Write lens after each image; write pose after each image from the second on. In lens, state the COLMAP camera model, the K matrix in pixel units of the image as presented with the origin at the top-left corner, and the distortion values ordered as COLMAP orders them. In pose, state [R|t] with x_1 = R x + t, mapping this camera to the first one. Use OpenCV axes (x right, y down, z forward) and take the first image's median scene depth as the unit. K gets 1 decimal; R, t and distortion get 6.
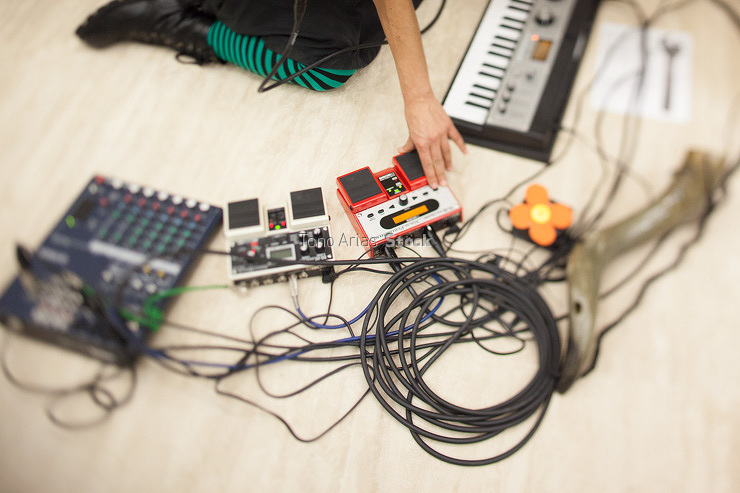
lens RADIAL K [[946.1, 0, 370.0], [0, 946.1, 246.5], [0, 0, 1]] dist [0.011298, 0.003760]
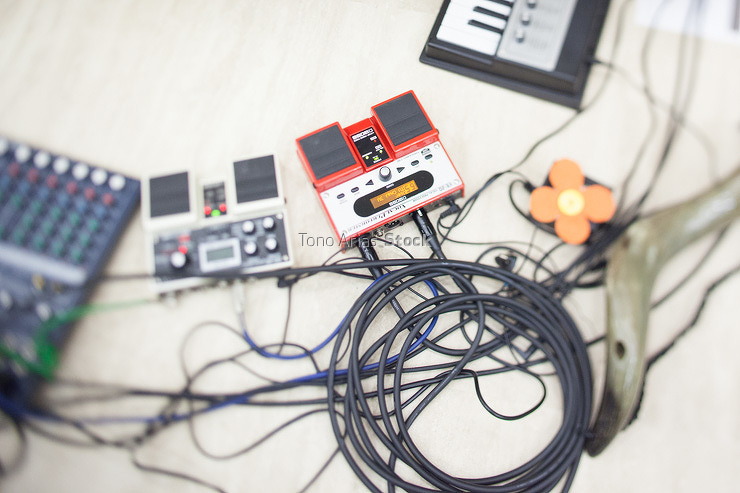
lens RADIAL K [[982.7, 0, 370.0], [0, 982.7, 246.5], [0, 0, 1]] dist [-0.012790, -0.010626]
pose [[0.999885, -0.005130, 0.014270, 0.012601], [0.002227, 0.980507, 0.196470, -0.149204], [-0.015000, -0.196416, 0.980406, 0.242760]]
